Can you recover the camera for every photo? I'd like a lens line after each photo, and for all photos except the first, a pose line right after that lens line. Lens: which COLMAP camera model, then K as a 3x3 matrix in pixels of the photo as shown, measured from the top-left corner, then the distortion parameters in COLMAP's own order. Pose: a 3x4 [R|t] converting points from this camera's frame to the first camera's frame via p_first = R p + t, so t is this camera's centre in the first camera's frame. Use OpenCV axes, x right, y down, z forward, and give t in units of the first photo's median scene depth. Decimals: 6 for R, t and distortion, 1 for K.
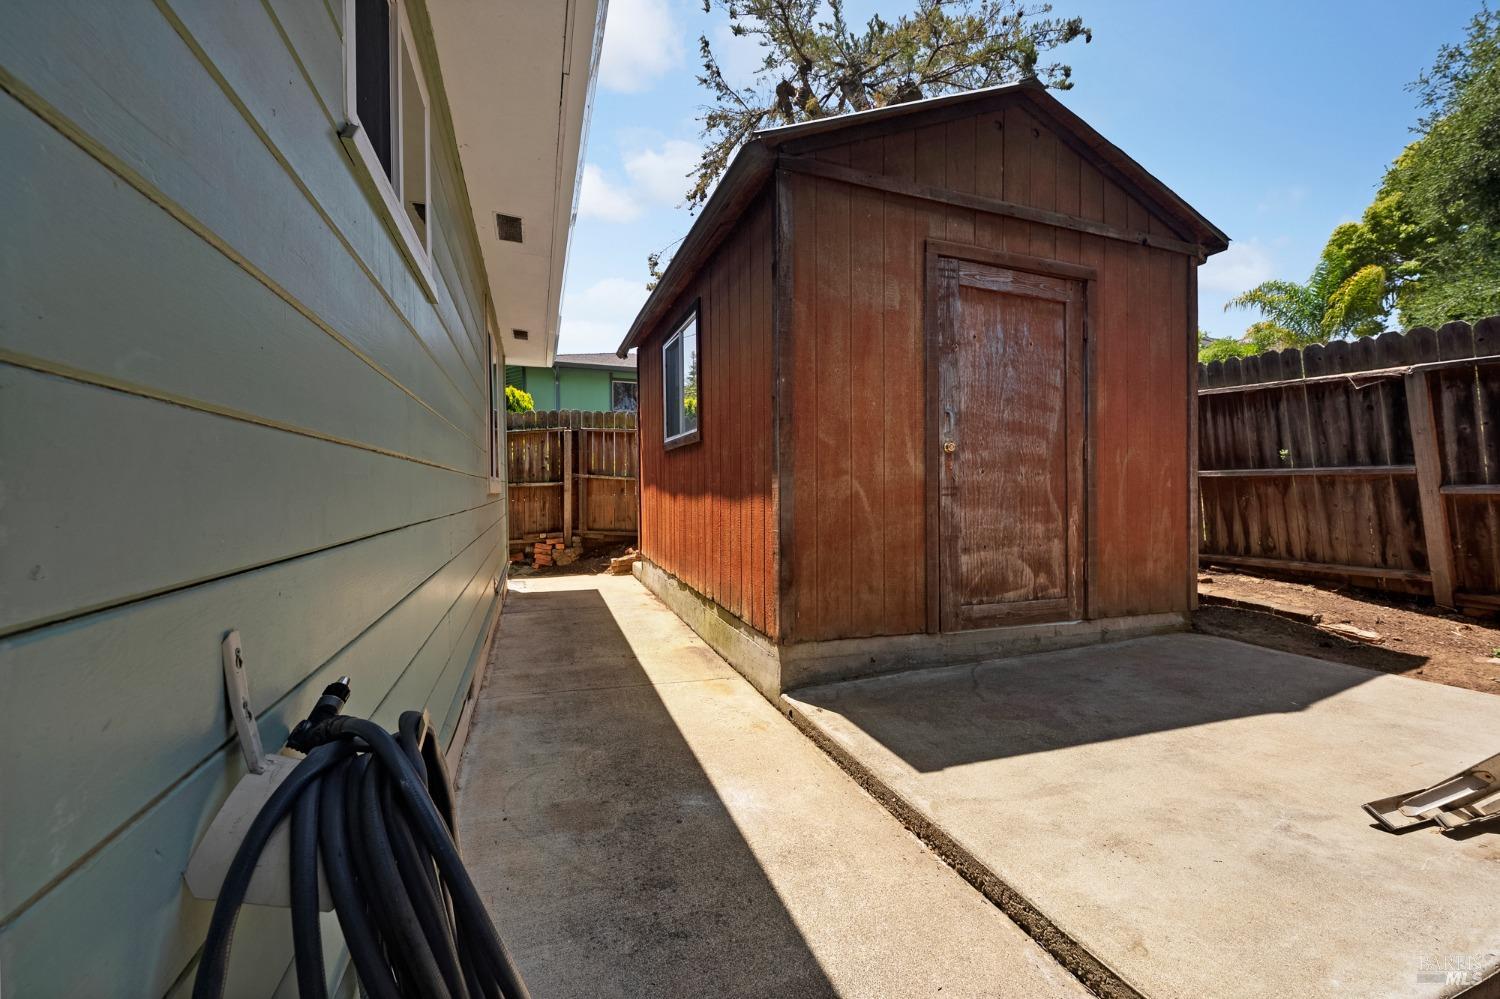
lens RADIAL K [[567.9, 0, 748.0], [0, 567.9, 492.6], [0, 0, 1]] dist [-0.000534, -0.000203]
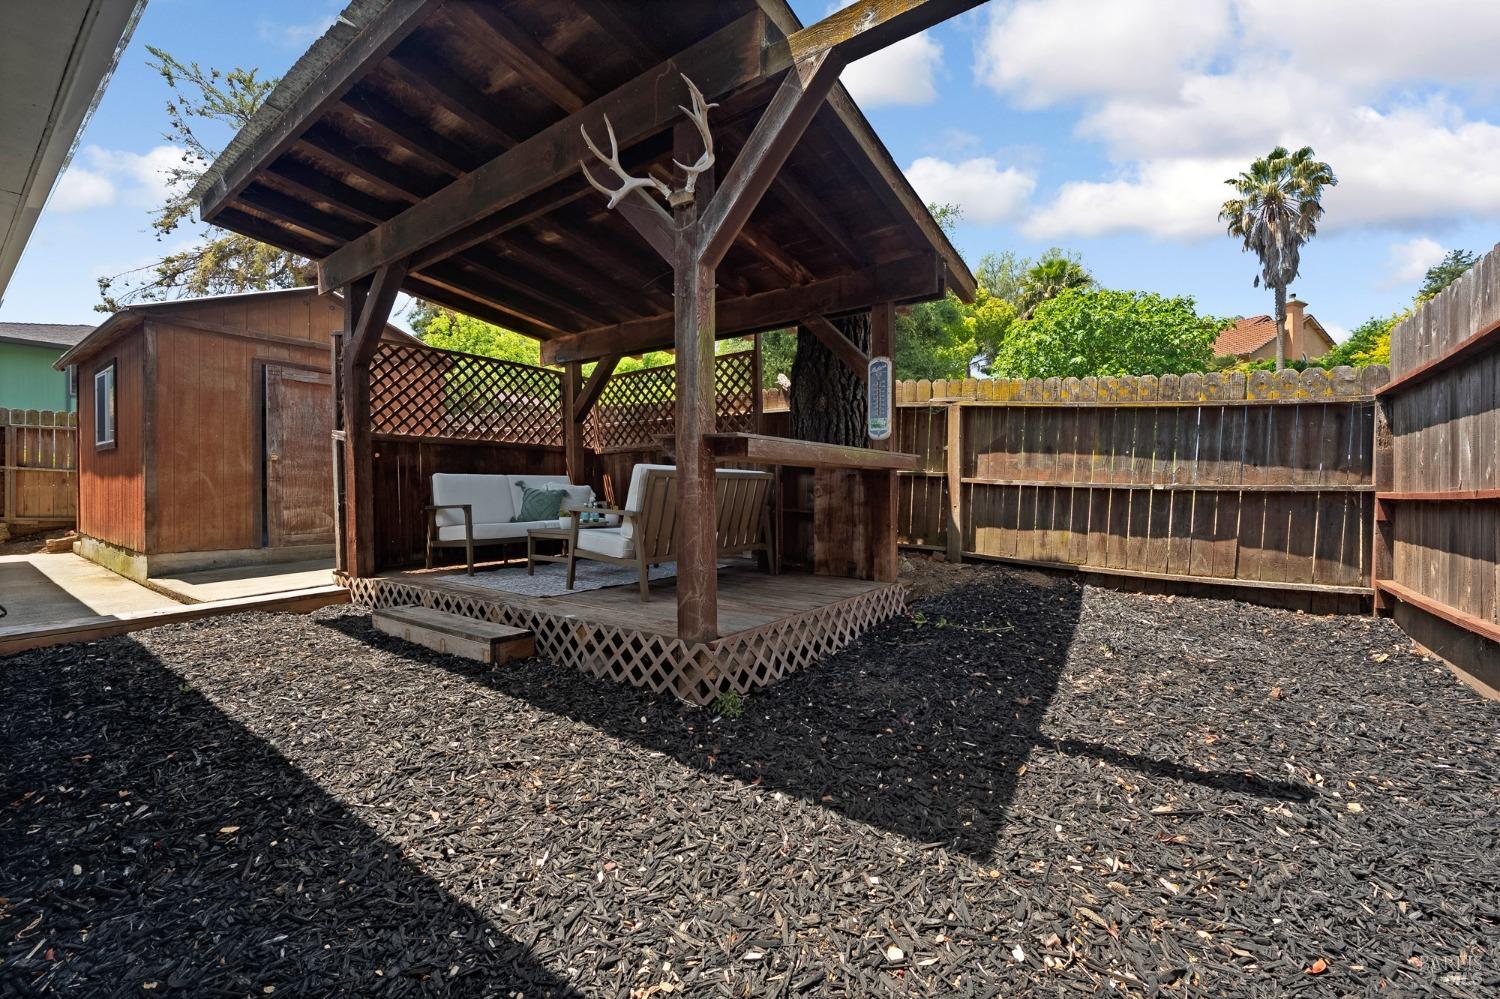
lens RADIAL K [[567.9, 0, 720.1], [0, 567.9, 483.0], [0, 0, 1]] dist [-0.000534, -0.000203]
pose [[0.827172, 0.000526, 0.561949, 0.526391], [0.005317, 0.999947, -0.008763, 0.037172], [-0.561924, 0.010236, 0.827126, -1.566957]]
